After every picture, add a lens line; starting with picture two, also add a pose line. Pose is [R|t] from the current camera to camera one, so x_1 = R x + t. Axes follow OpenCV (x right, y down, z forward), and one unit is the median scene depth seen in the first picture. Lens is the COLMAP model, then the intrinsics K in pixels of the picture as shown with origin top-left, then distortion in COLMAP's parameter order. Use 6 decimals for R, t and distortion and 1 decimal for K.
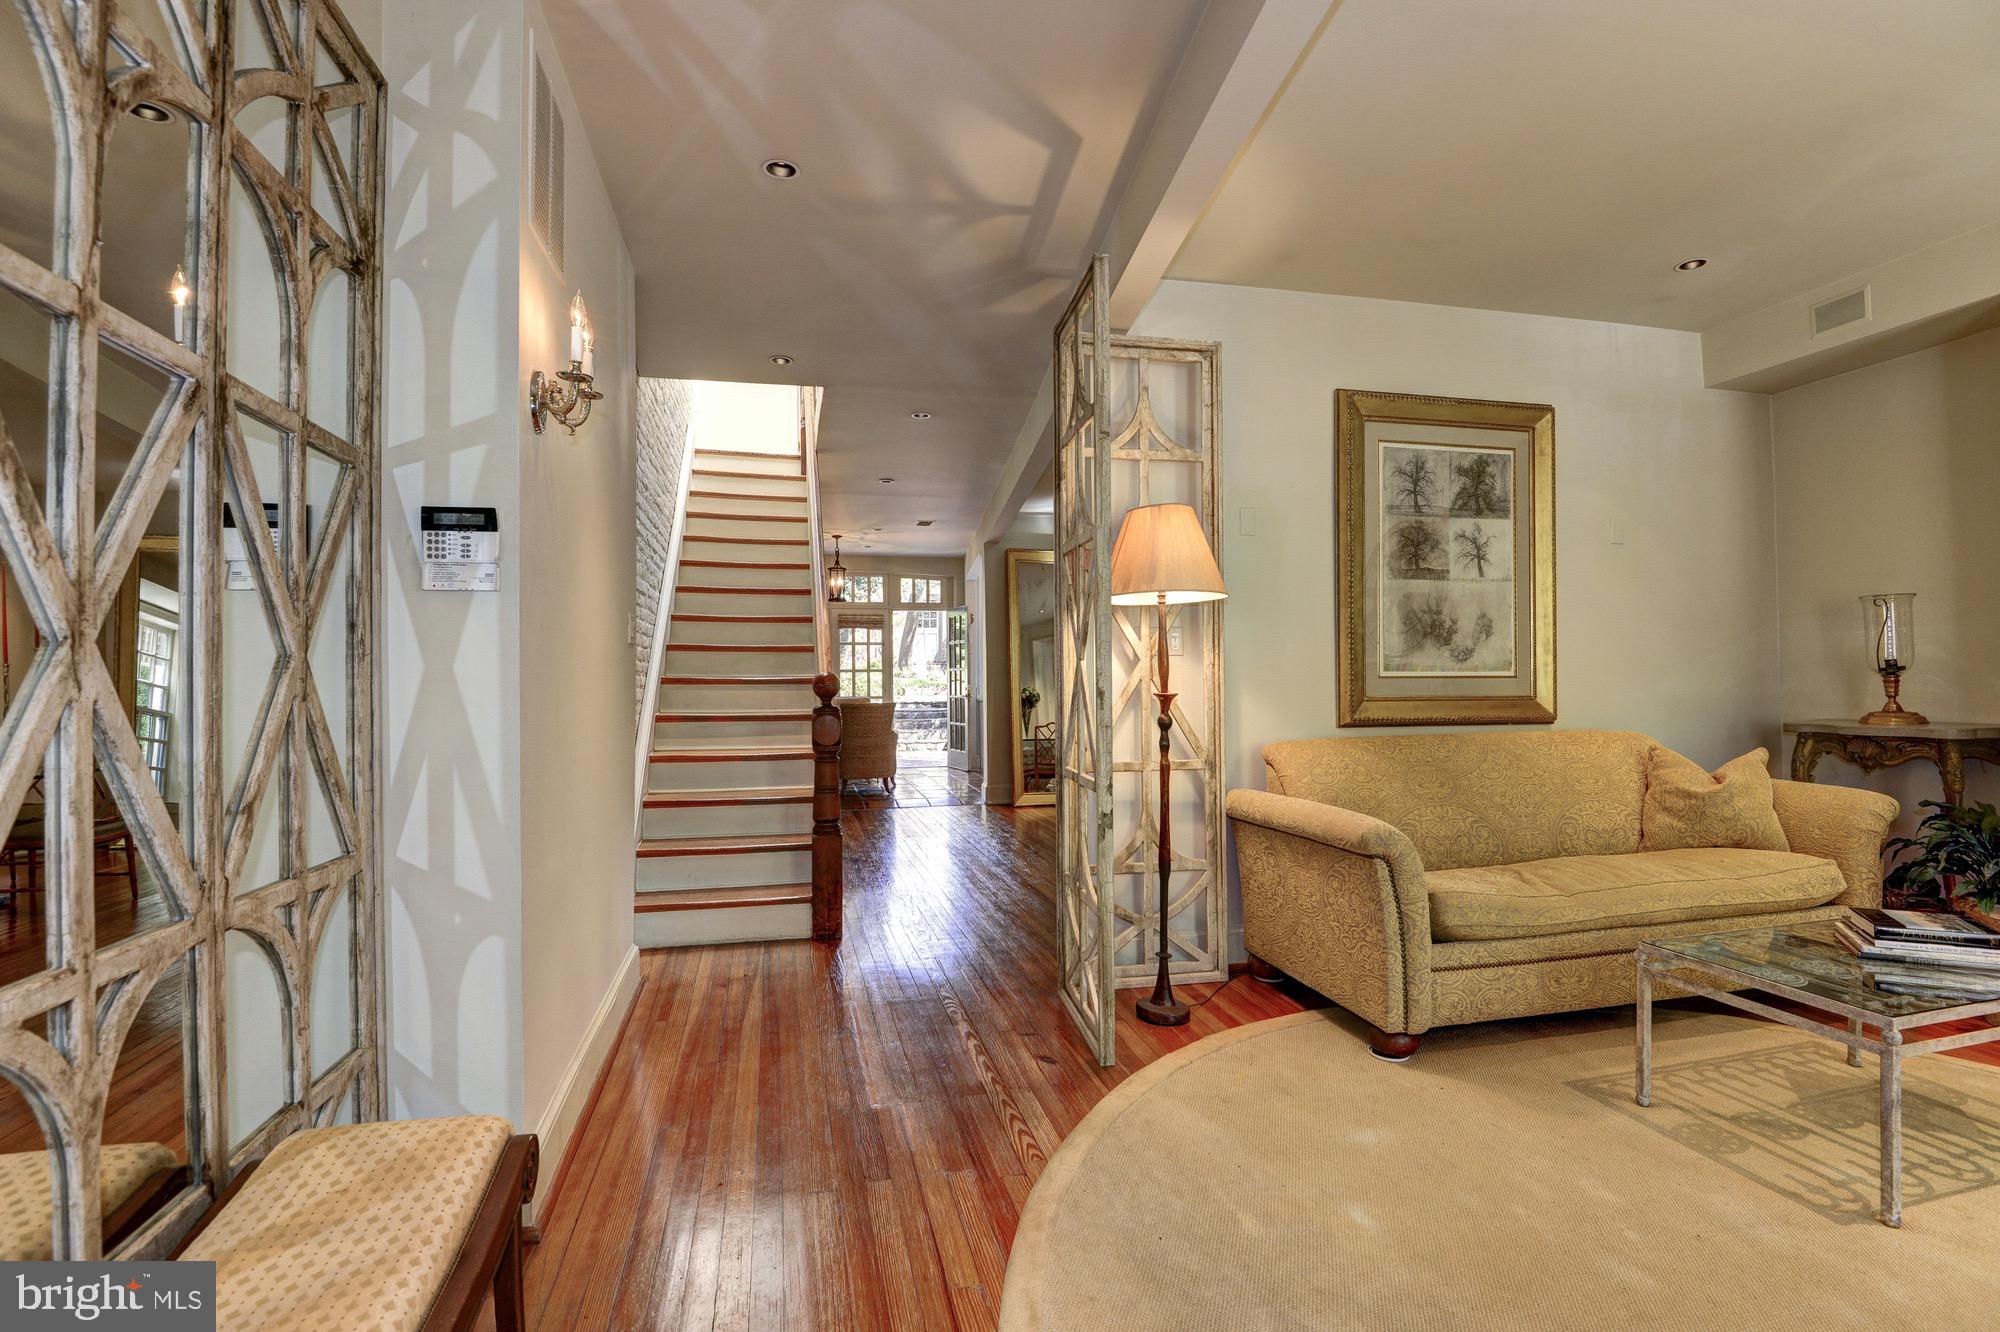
lens RADIAL K [[939.5, 0, 1023.1], [0, 939.5, 679.3], [0, 0, 1]] dist [0.001020, -0.016613]
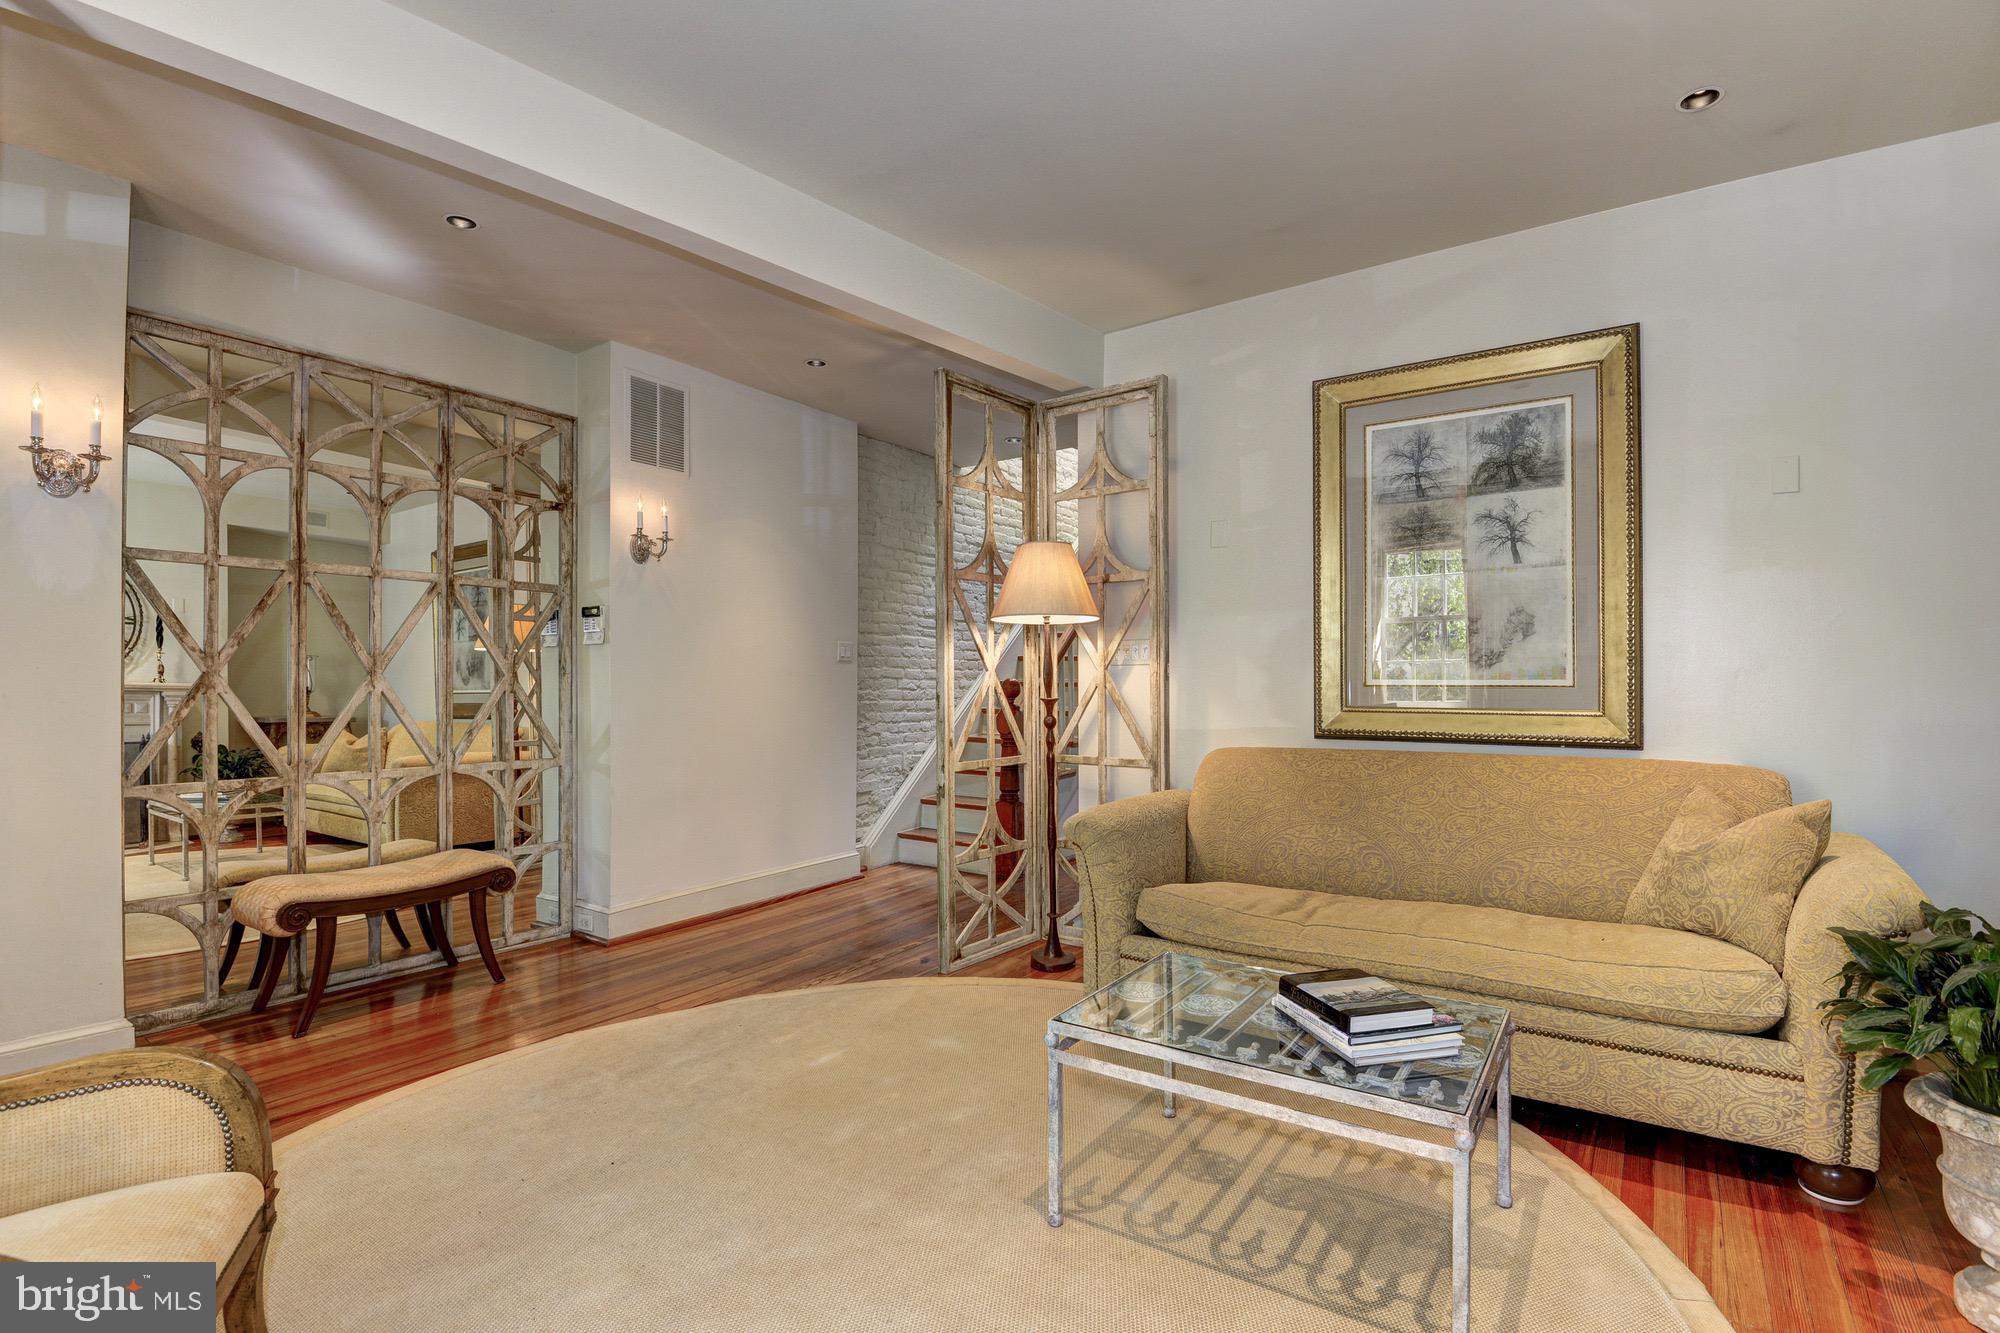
lens RADIAL K [[942.0, 0, 994.0], [0, 942.0, 694.3], [0, 0, 1]] dist [0.004146, -0.018760]
pose [[0.655250, 0.015808, -0.755247, 0.820634], [-0.003392, 0.999833, 0.017984, -0.008891], [0.755405, -0.009222, 0.655194, 0.125486]]
